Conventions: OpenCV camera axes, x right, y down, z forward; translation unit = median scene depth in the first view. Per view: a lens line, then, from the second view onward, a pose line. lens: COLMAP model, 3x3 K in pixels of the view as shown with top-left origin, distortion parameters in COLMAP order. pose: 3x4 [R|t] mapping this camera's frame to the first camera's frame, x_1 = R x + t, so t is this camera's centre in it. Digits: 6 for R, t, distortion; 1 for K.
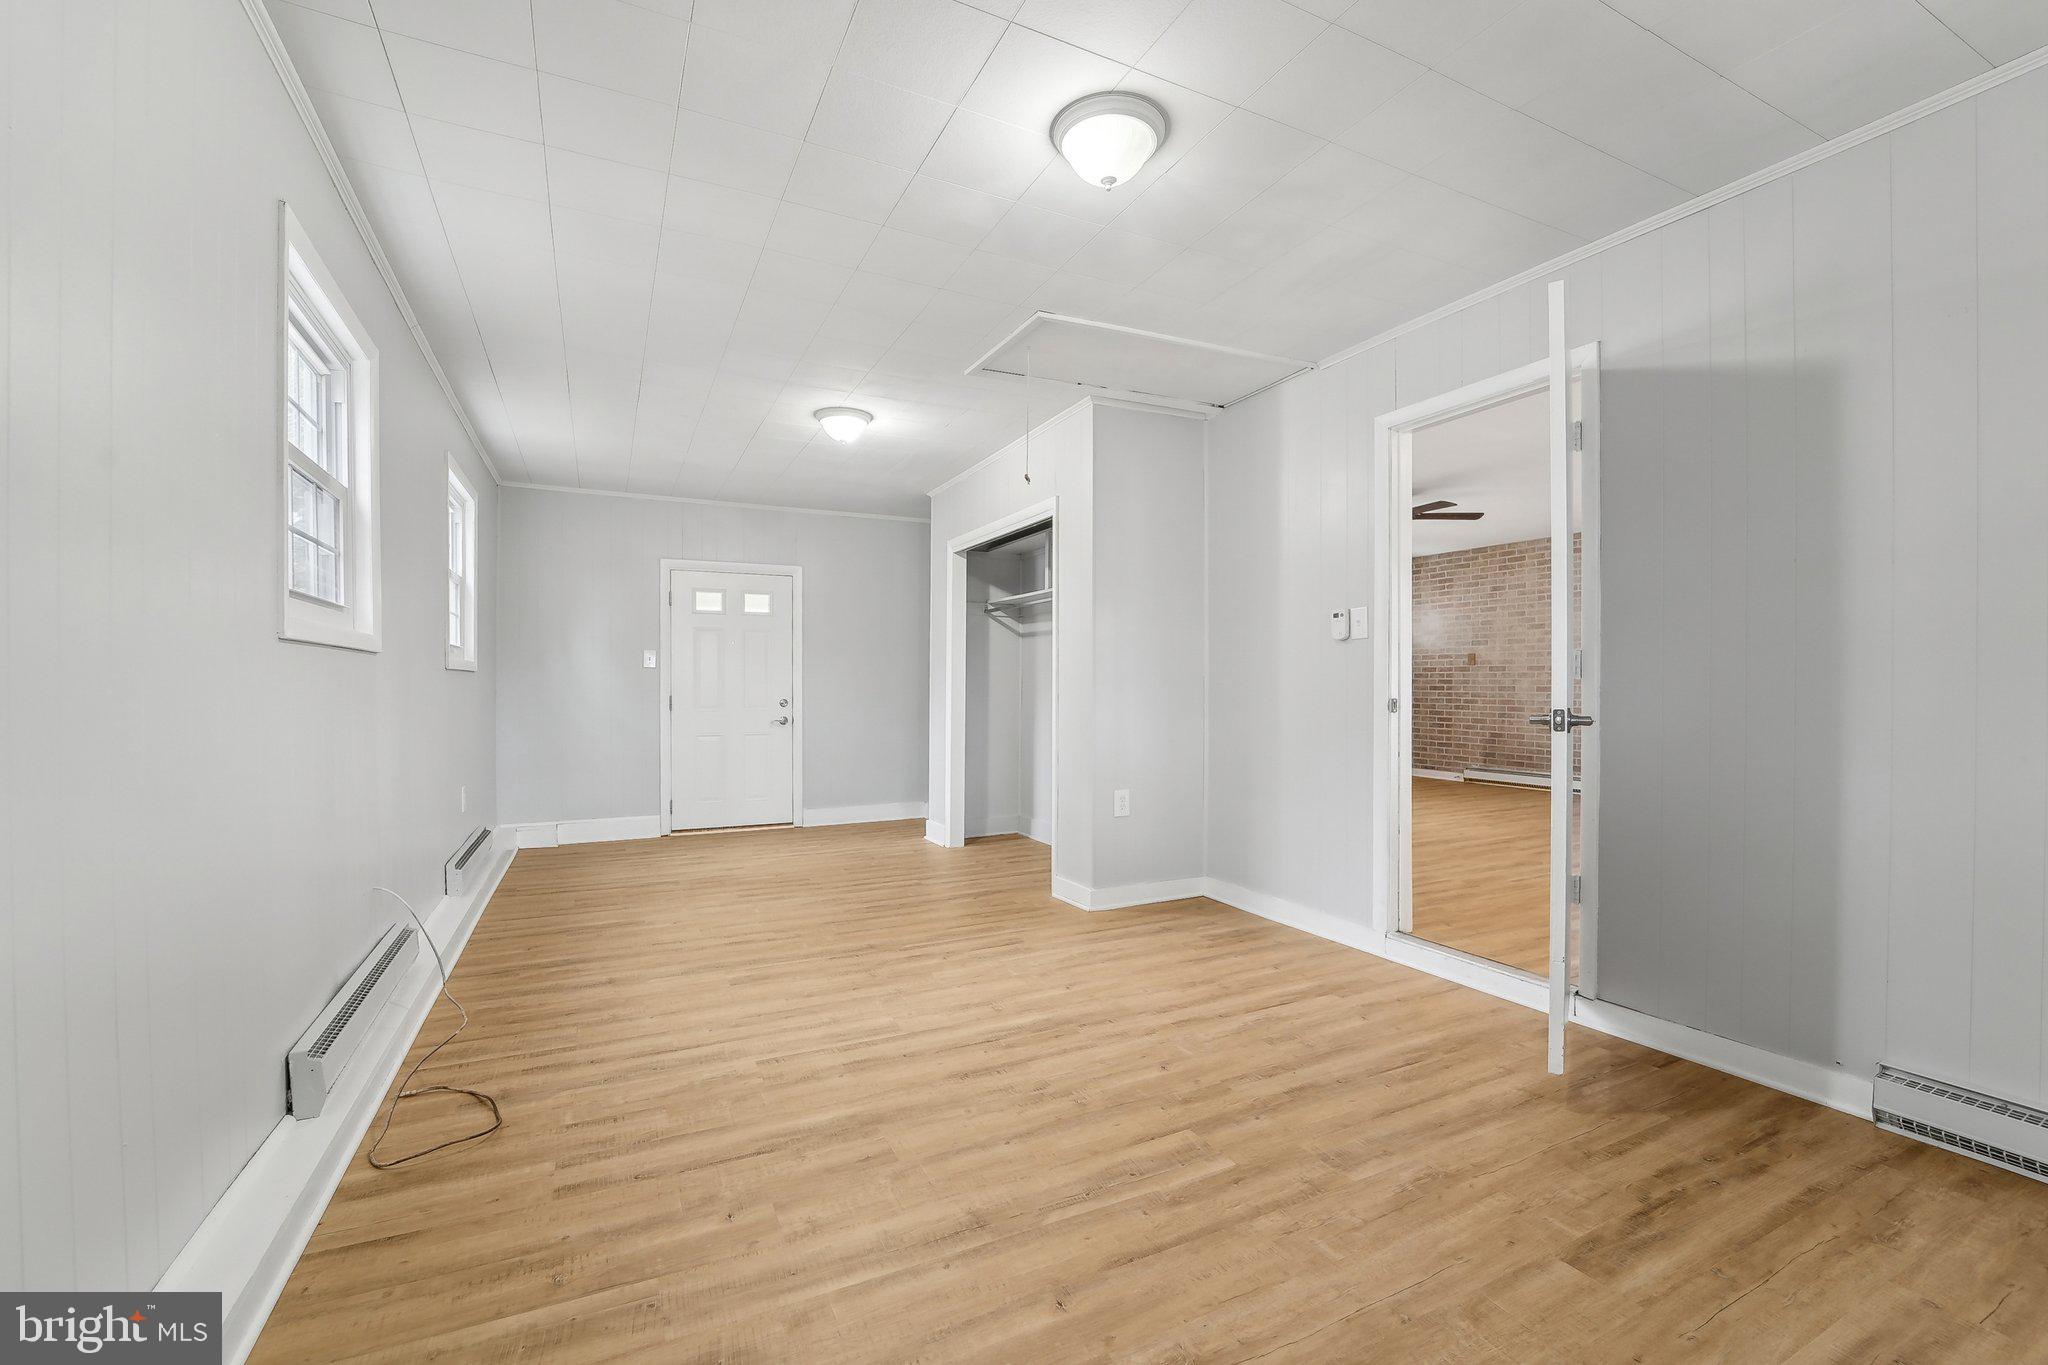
lens RADIAL K [[854.8, 0, 1034.1], [0, 854.8, 680.9], [0, 0, 1]] dist [-0.018958, 0.000015]
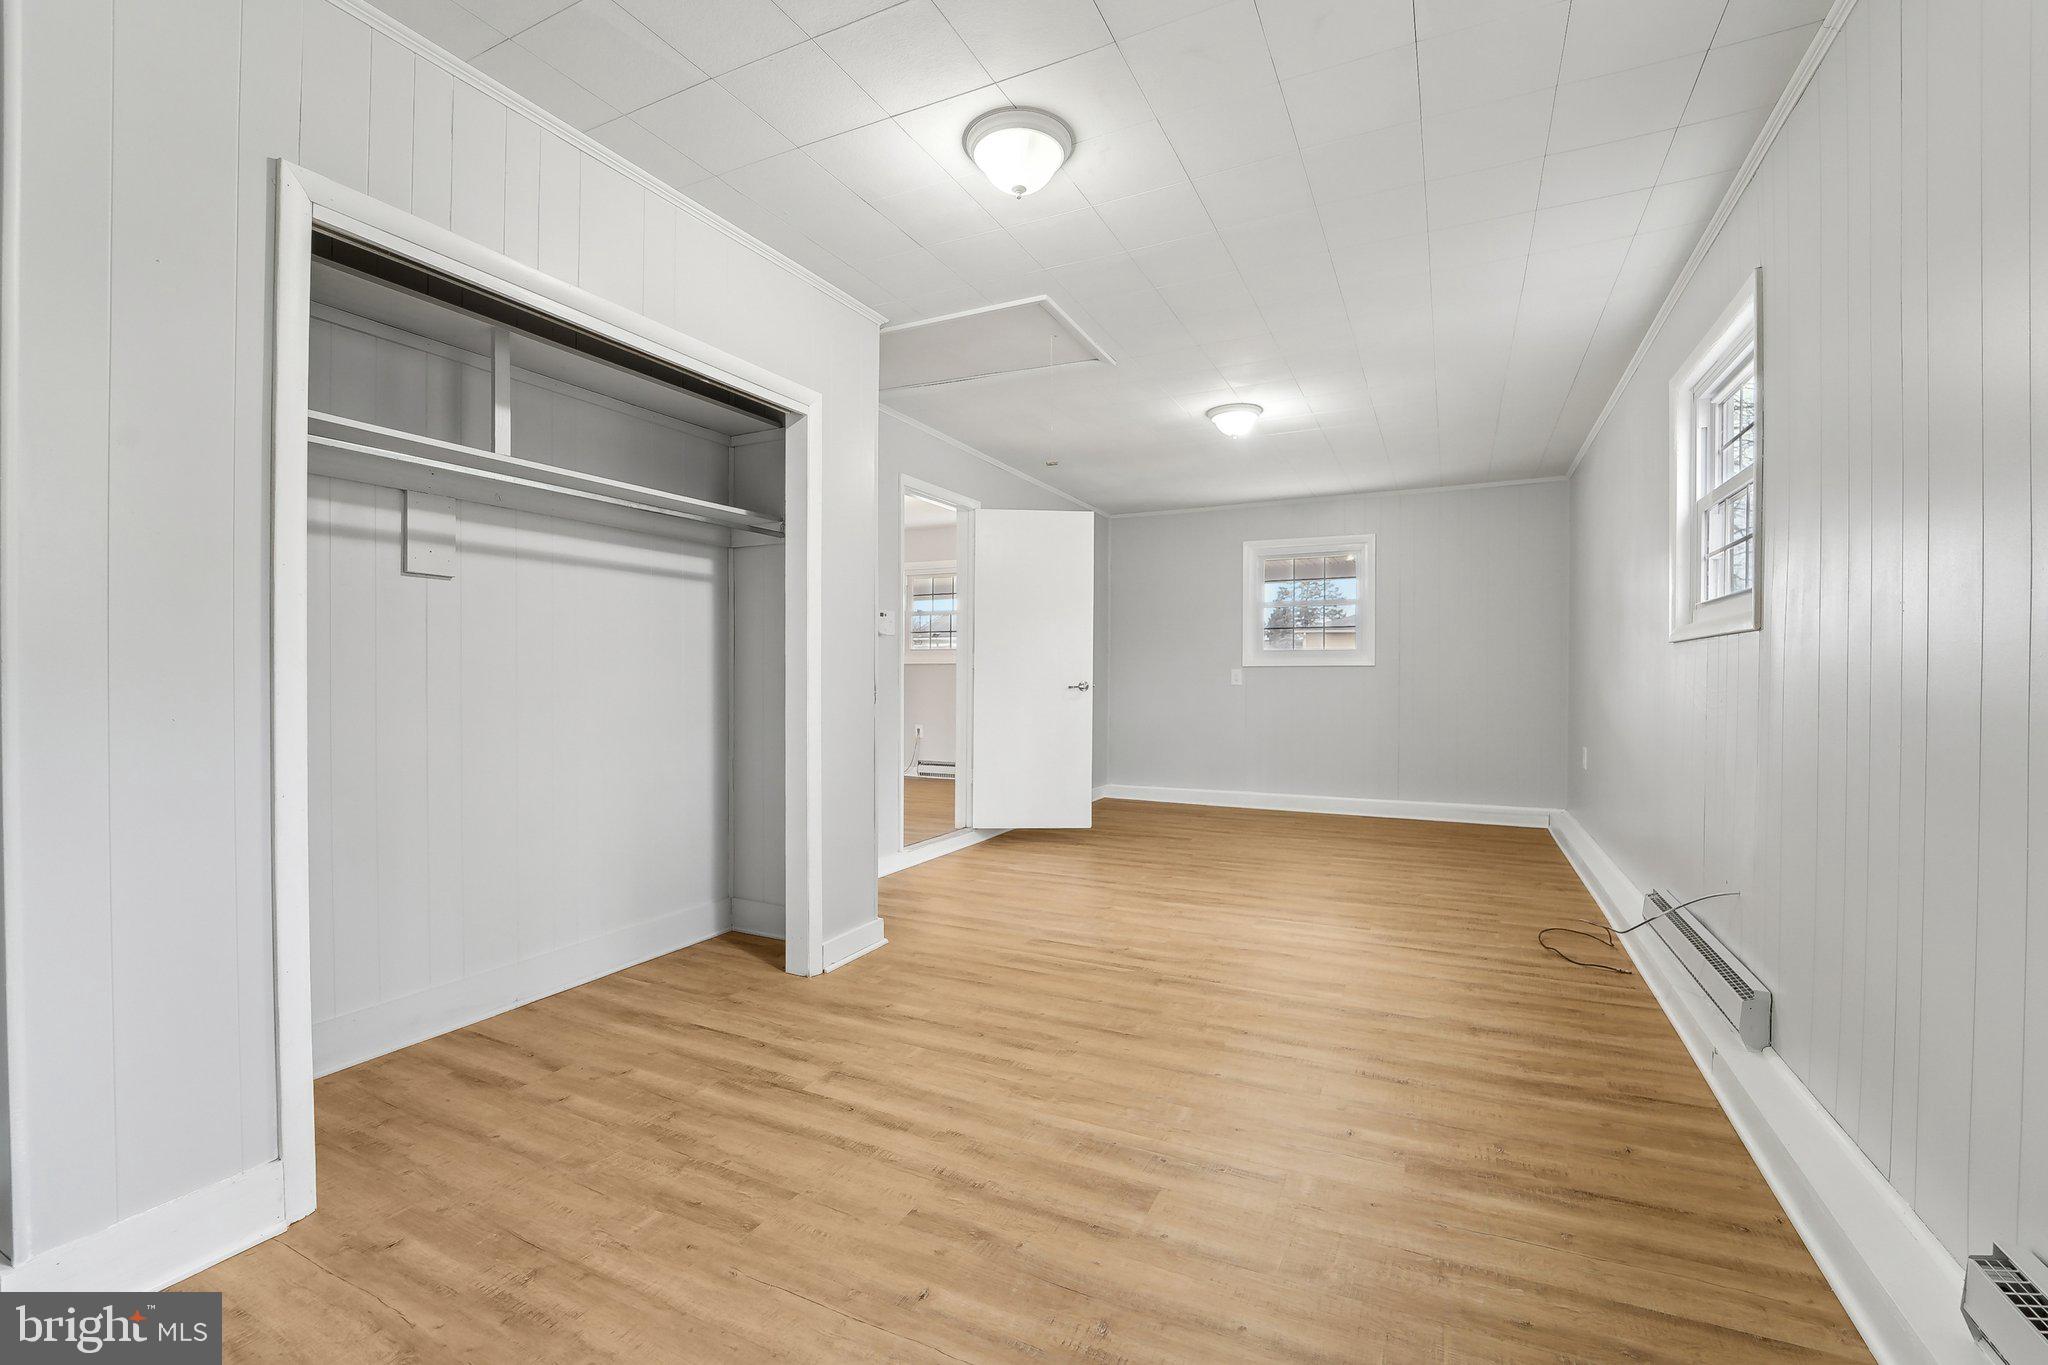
lens RADIAL K [[854.8, 0, 1034.1], [0, 854.8, 680.9], [0, 0, 1]] dist [-0.018958, 0.000015]
pose [[-0.601271, -0.006110, 0.799022, -0.869795], [-0.006453, 0.999975, 0.002790, 0.019252], [-0.799019, -0.003479, -0.601295, 1.779975]]
